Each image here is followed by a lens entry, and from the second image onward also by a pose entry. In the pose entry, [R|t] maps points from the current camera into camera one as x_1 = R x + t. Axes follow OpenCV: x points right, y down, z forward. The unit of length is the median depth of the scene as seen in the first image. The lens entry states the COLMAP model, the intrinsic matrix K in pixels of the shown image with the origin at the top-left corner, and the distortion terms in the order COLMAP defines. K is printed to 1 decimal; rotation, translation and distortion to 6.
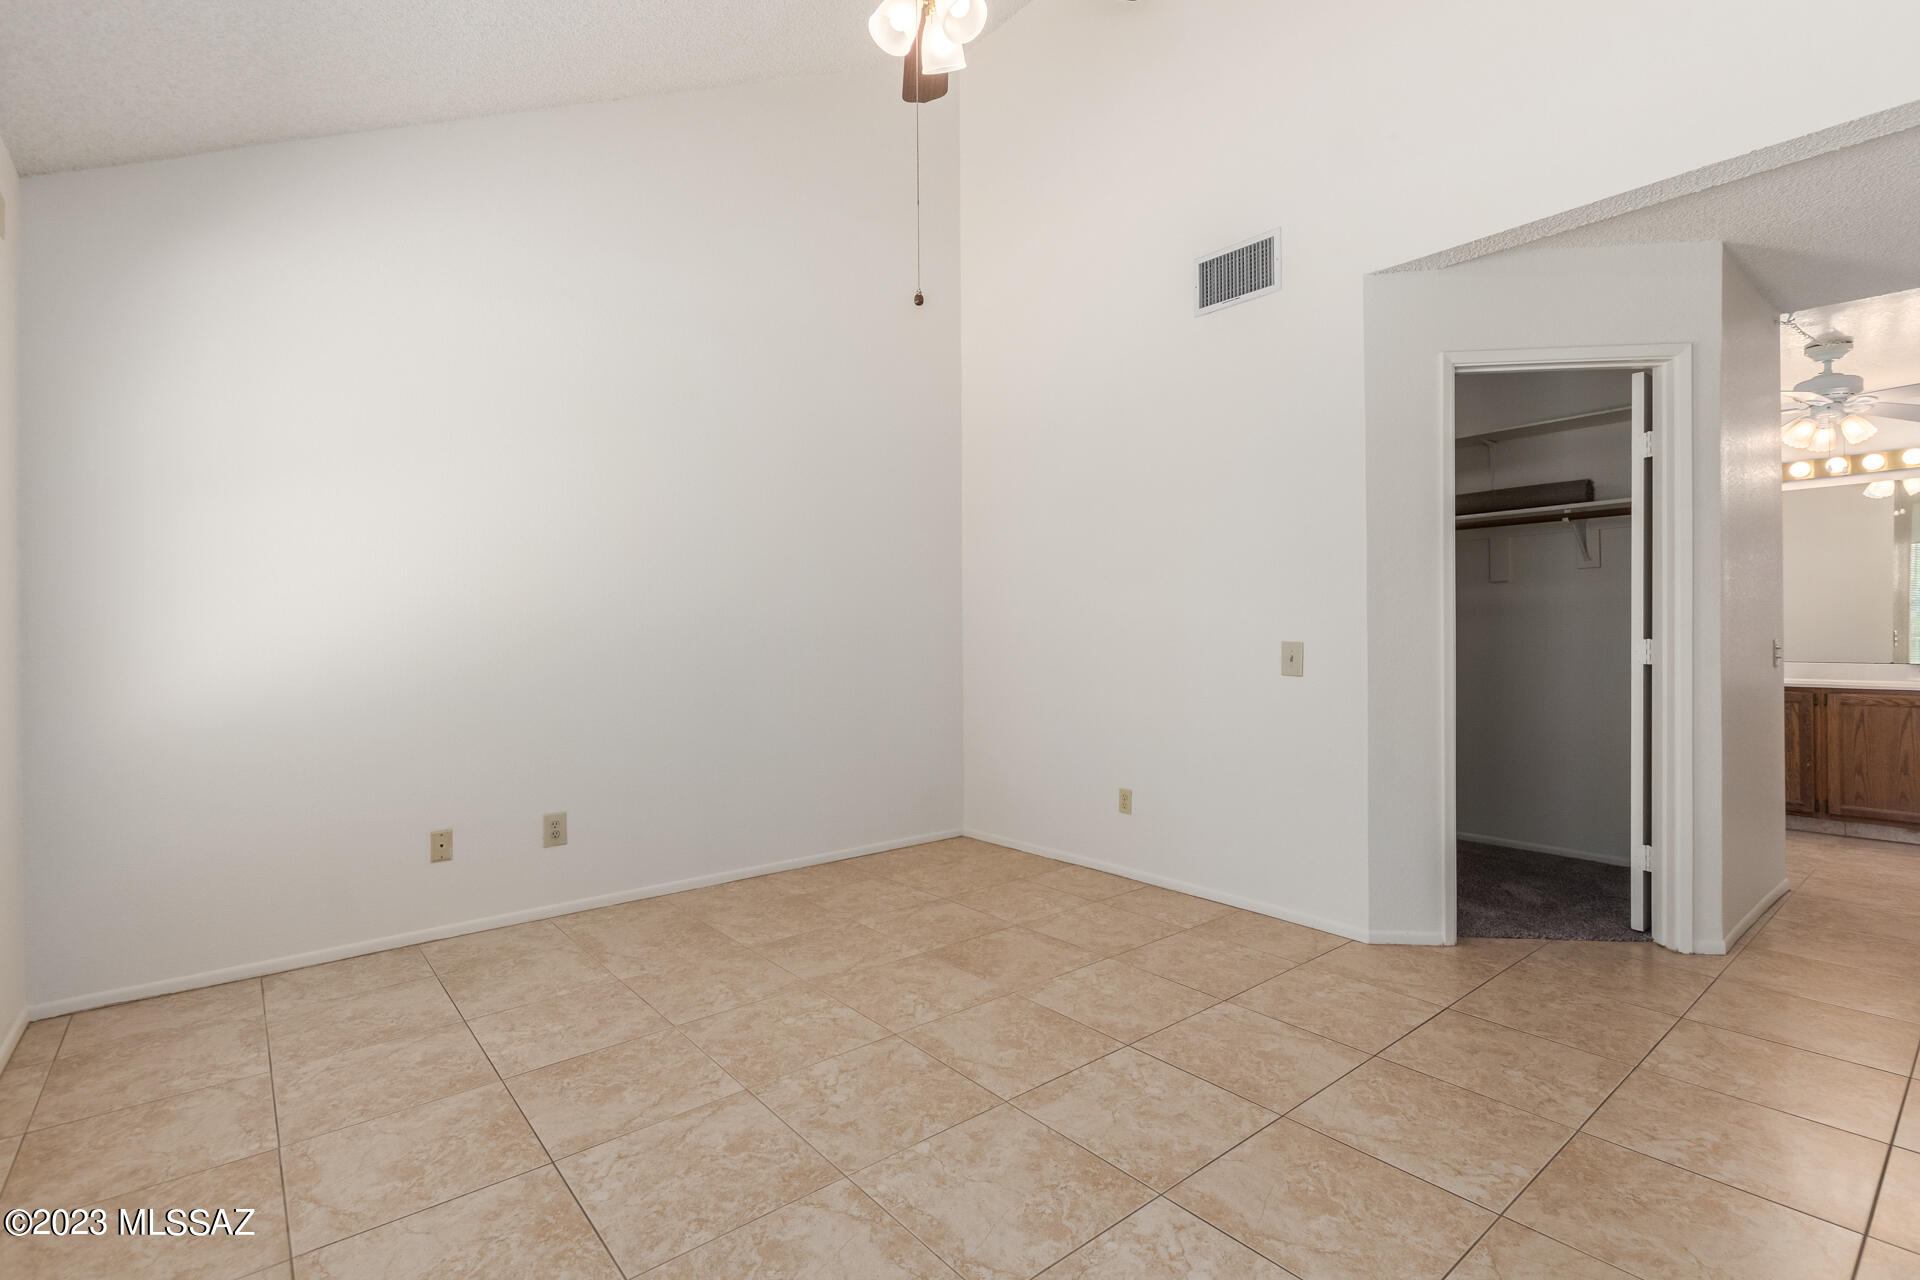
lens RADIAL K [[889.0, 0, 943.4], [0, 889.0, 642.3], [0, 0, 1]] dist [0.000797, -0.002171]
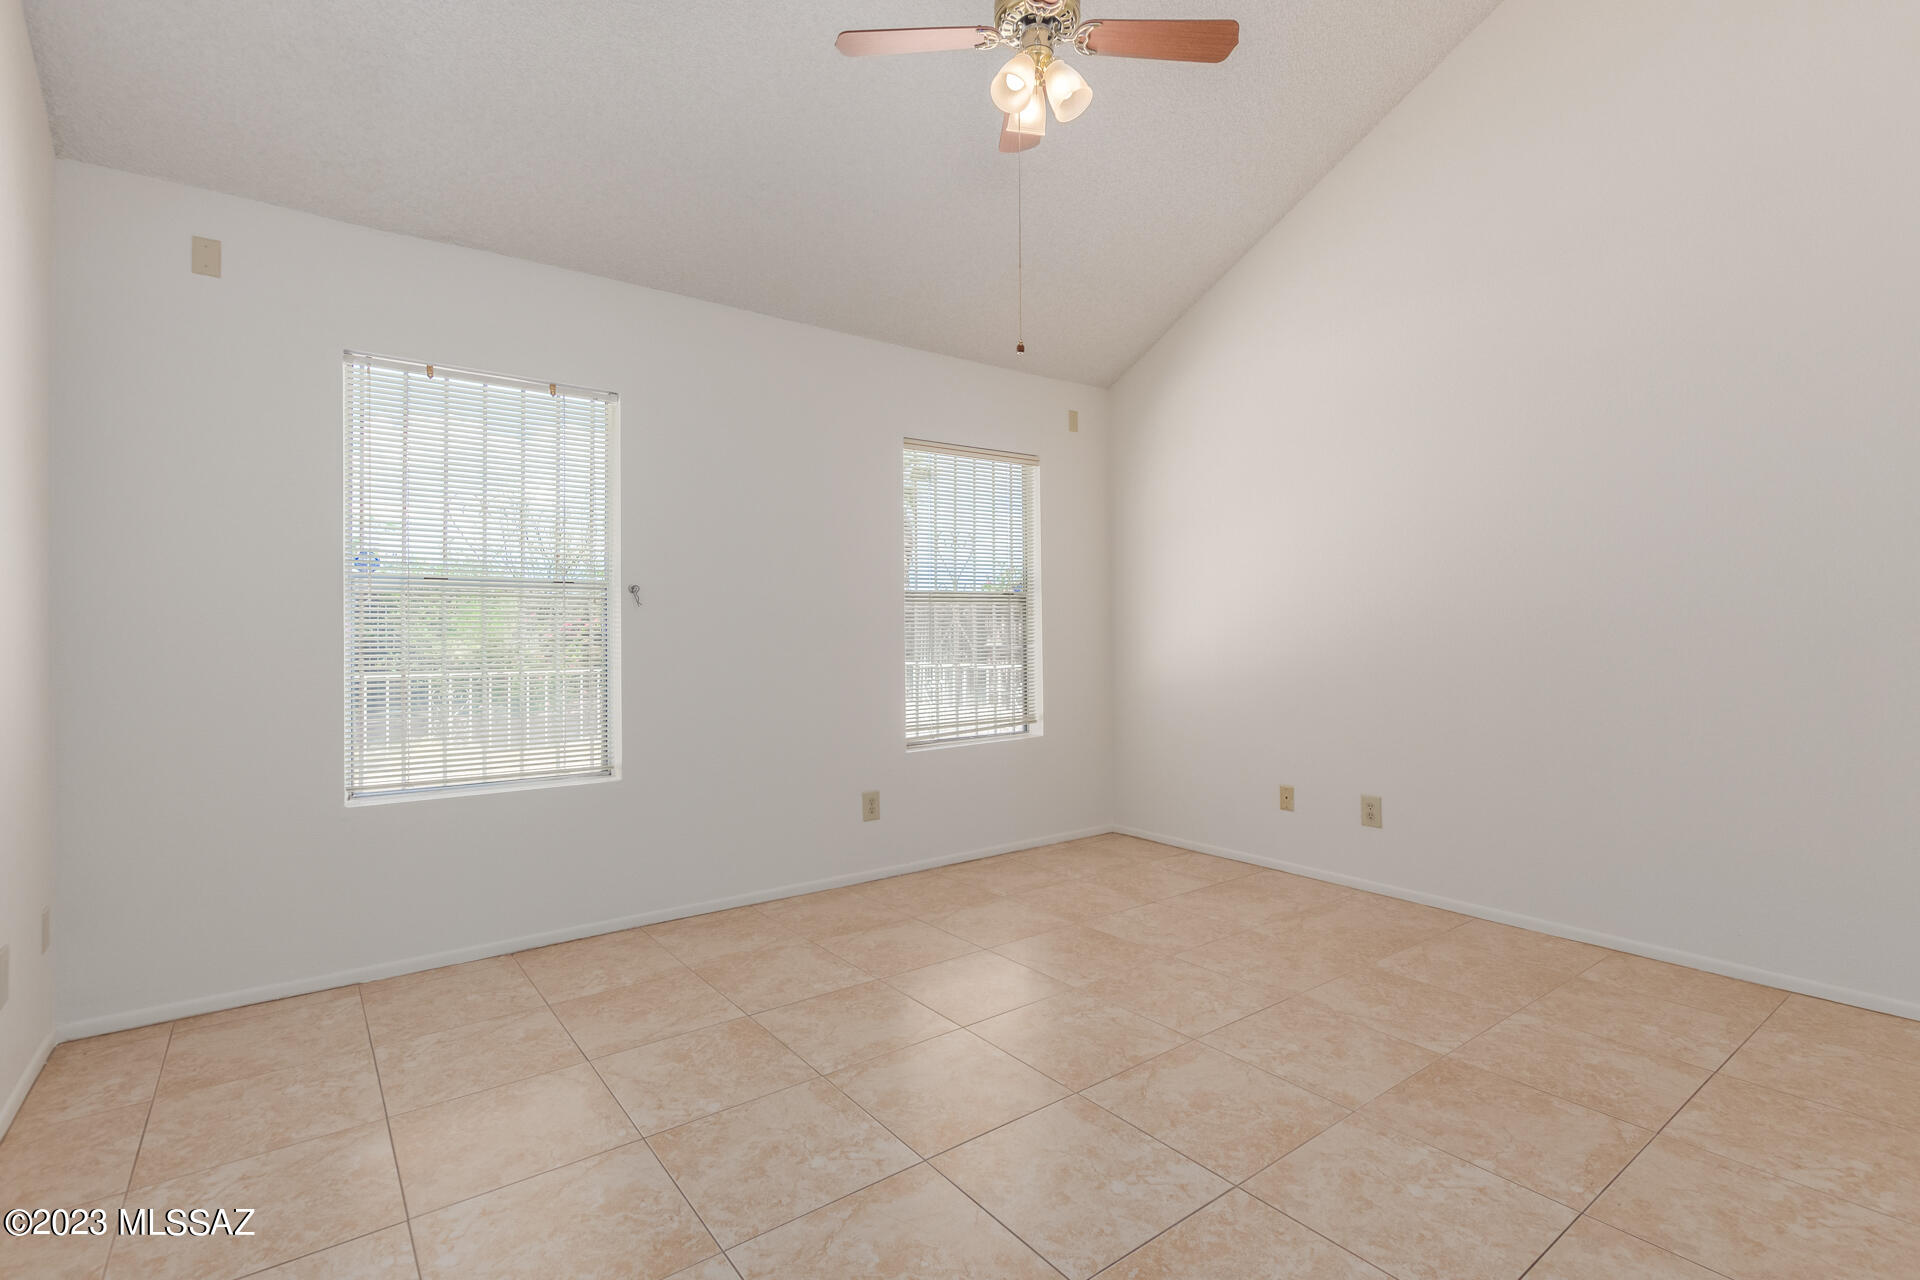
lens RADIAL K [[889.0, 0, 948.2], [0, 889.0, 629.2], [0, 0, 1]] dist [0.000797, -0.002171]
pose [[-0.045258, 0.005273, -0.998961, 0.751109], [-0.004992, 0.999972, 0.005505, -0.014216], [0.998963, 0.005236, -0.045230, 0.615101]]
